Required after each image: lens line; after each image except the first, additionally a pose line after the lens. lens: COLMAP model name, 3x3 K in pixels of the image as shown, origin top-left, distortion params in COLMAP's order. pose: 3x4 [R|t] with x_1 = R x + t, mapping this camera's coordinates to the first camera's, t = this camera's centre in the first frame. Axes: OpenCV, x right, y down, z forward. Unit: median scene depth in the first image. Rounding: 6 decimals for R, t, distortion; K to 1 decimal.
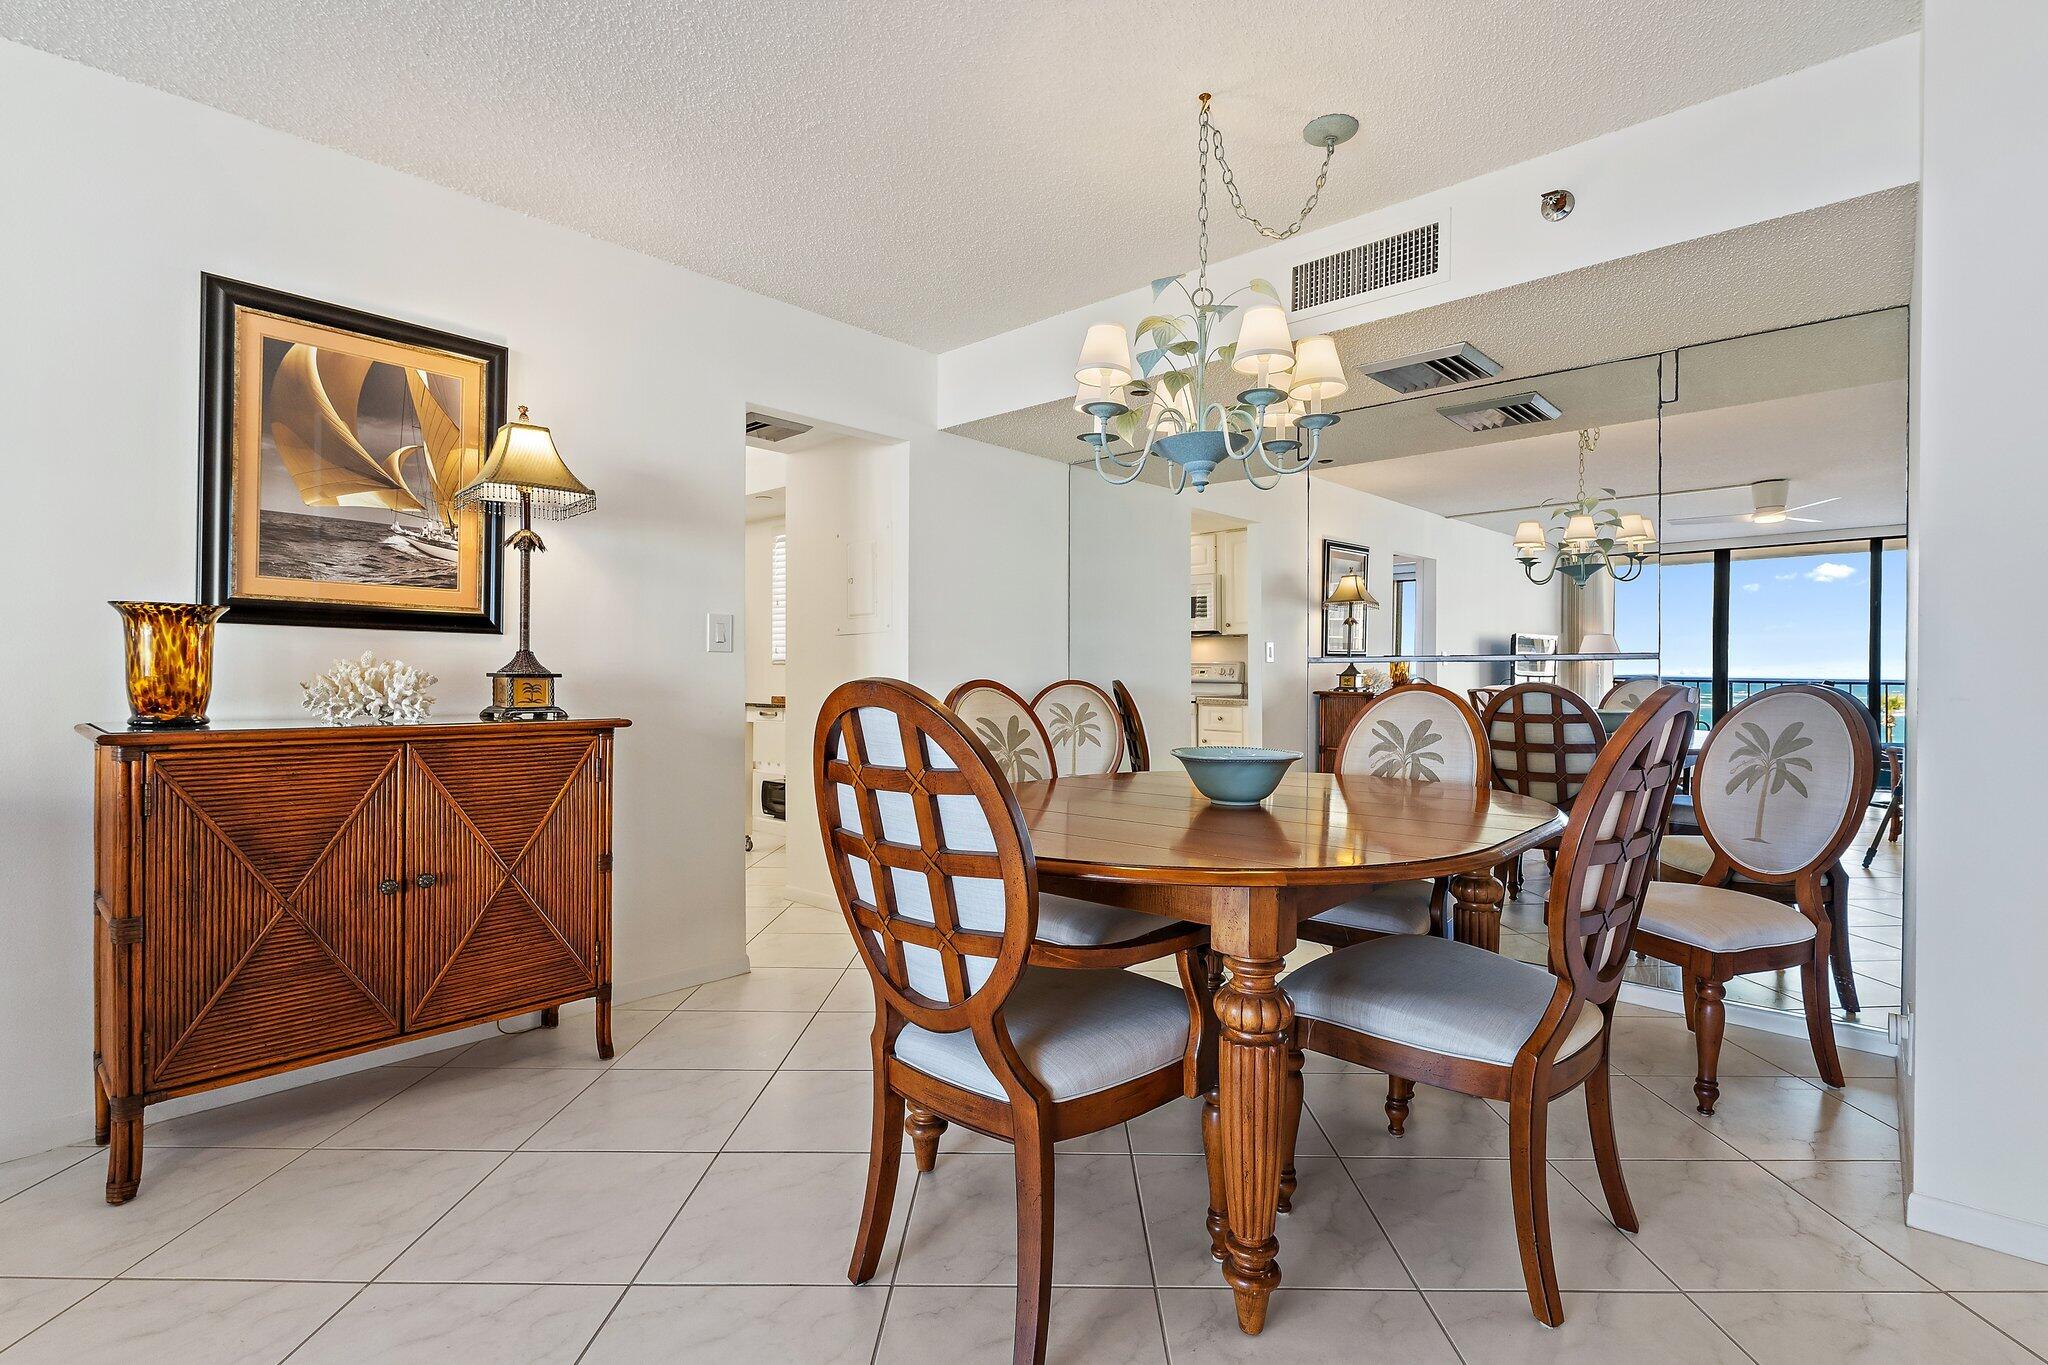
lens RADIAL K [[943.7, 0, 1041.7], [0, 943.7, 674.4], [0, 0, 1]] dist [-0.017759, -0.000603]
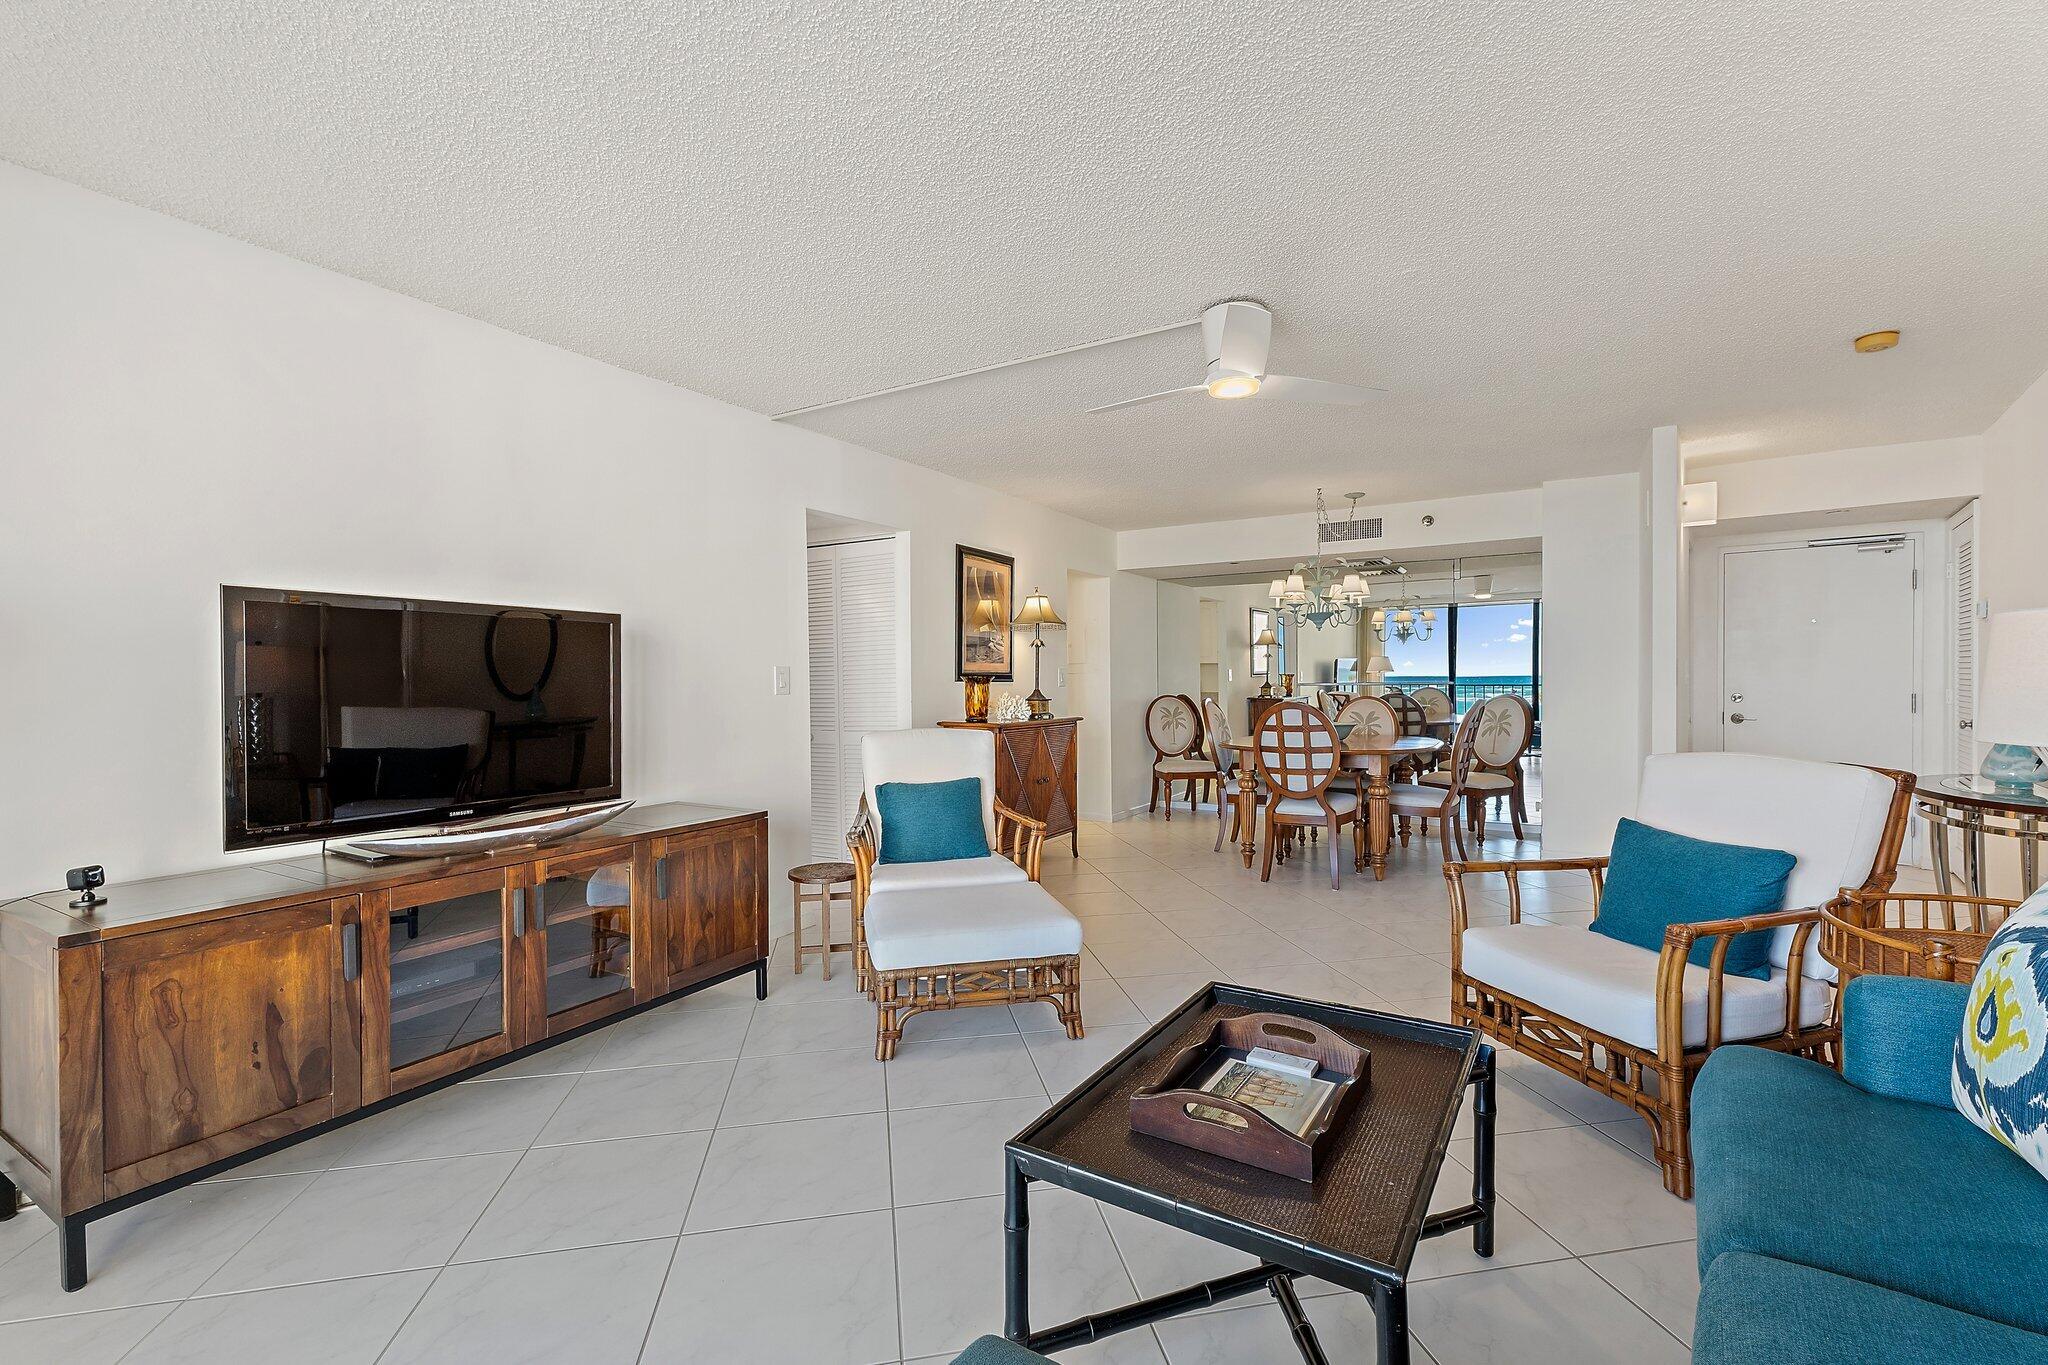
lens RADIAL K [[886.3, 0, 1029.6], [0, 886.3, 691.7], [0, 0, 1]] dist [-0.007823, -0.001029]
pose [[0.979585, -0.016634, 0.200343, -0.942066], [0.013610, 0.999772, 0.016464, -0.053547], [-0.200571, -0.013402, 0.979588, -1.101175]]
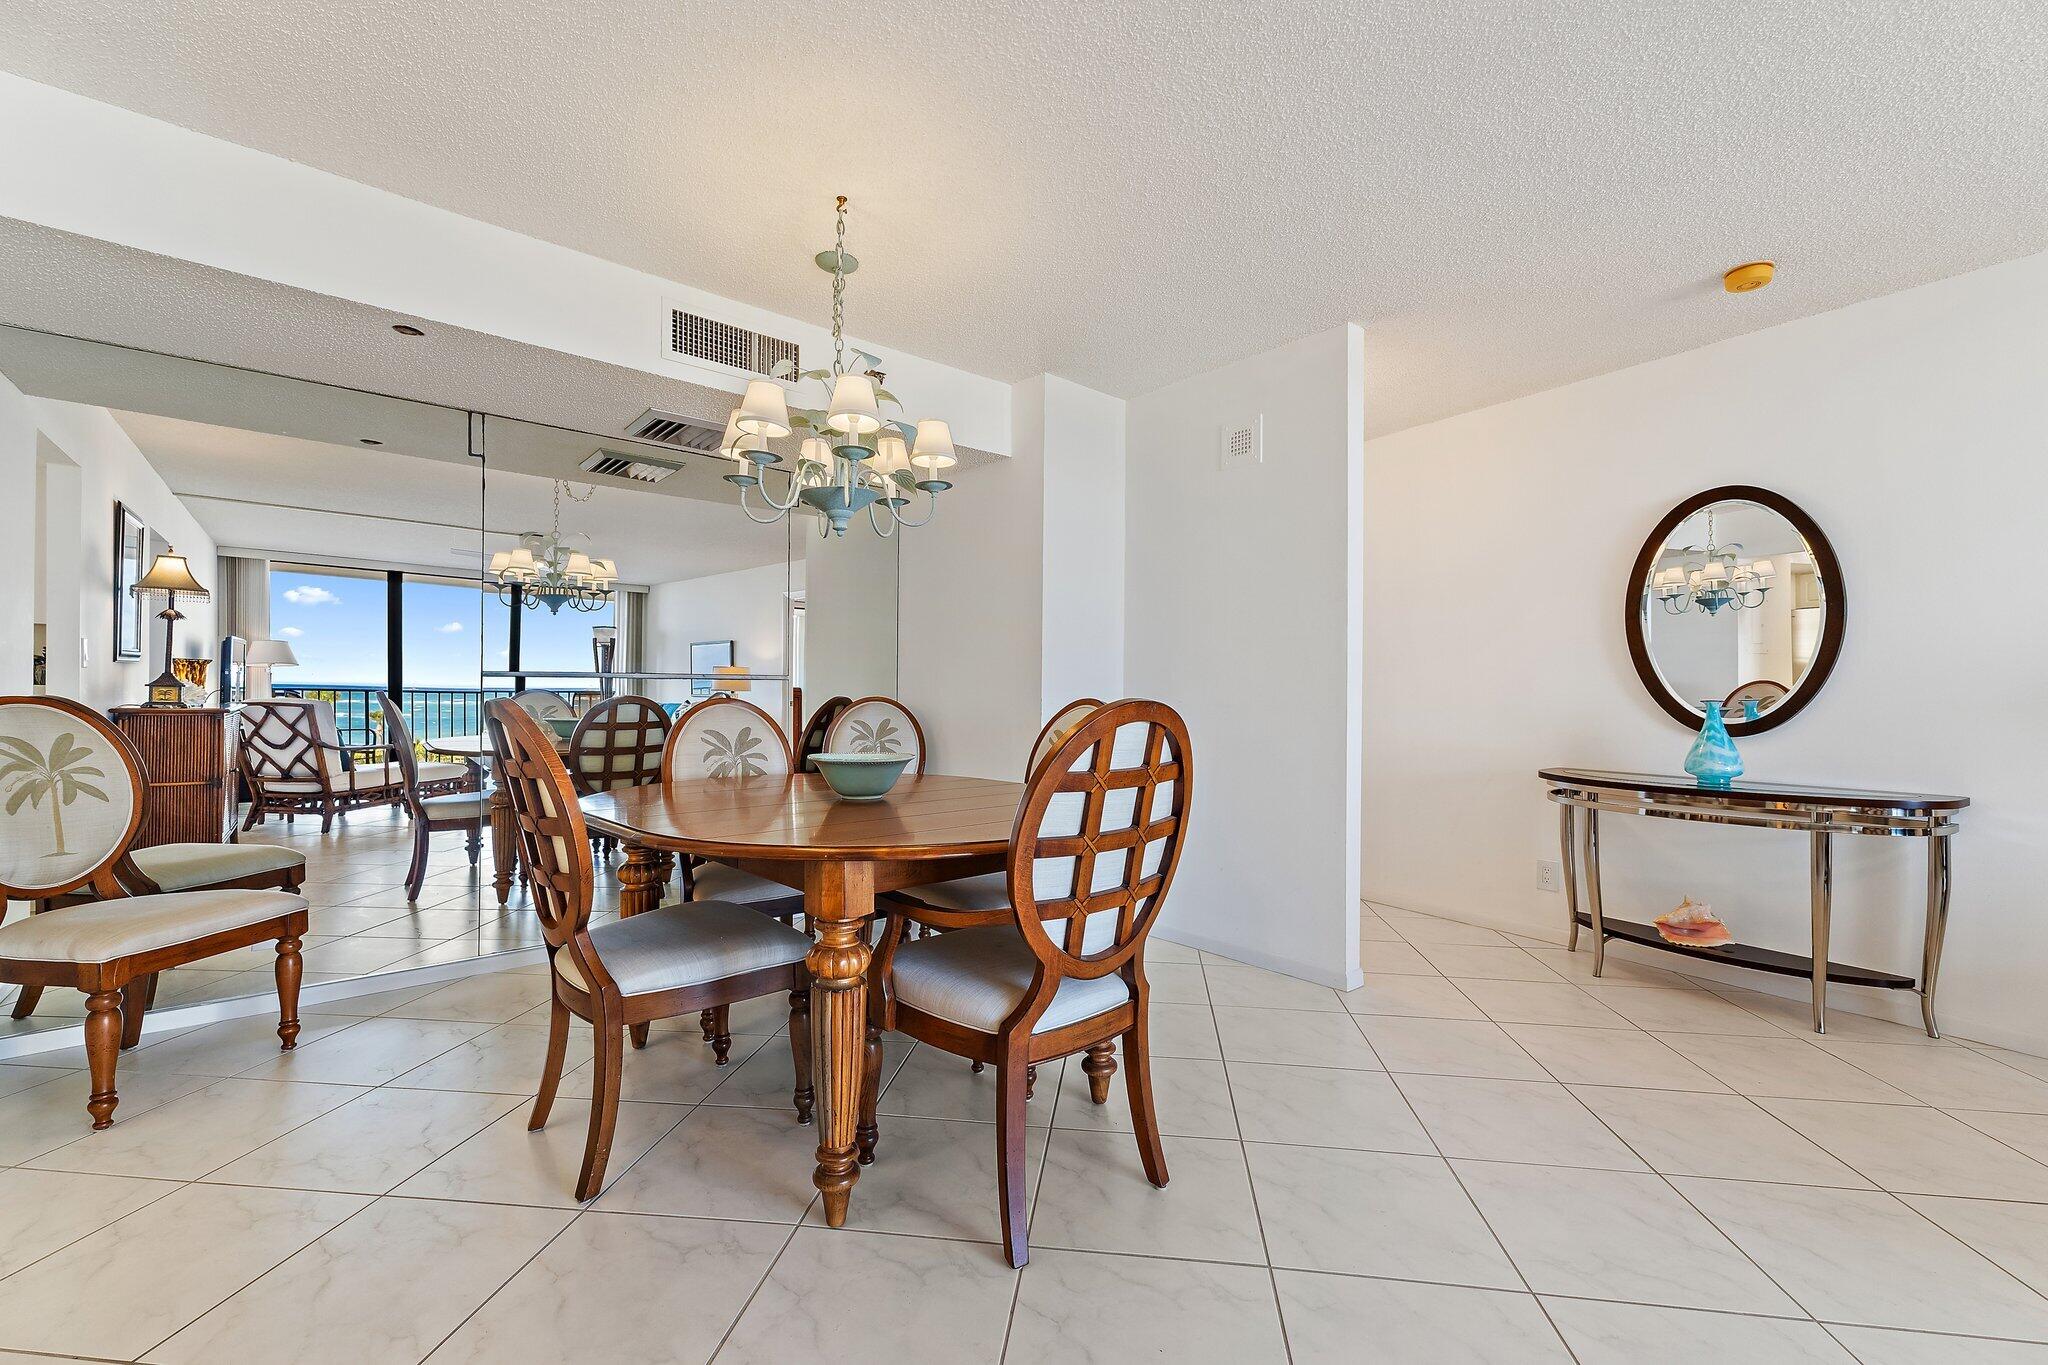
lens RADIAL K [[855.1, 0, 1036.9], [0, 855.1, 680.7], [0, 0, 1]] dist [0.007493, -0.001724]
pose [[0.092092, 0.011622, 0.995683, -0.675633], [-0.009731, 0.999895, -0.010771, -0.004516], [-0.995703, -0.008697, 0.092196, 0.516245]]
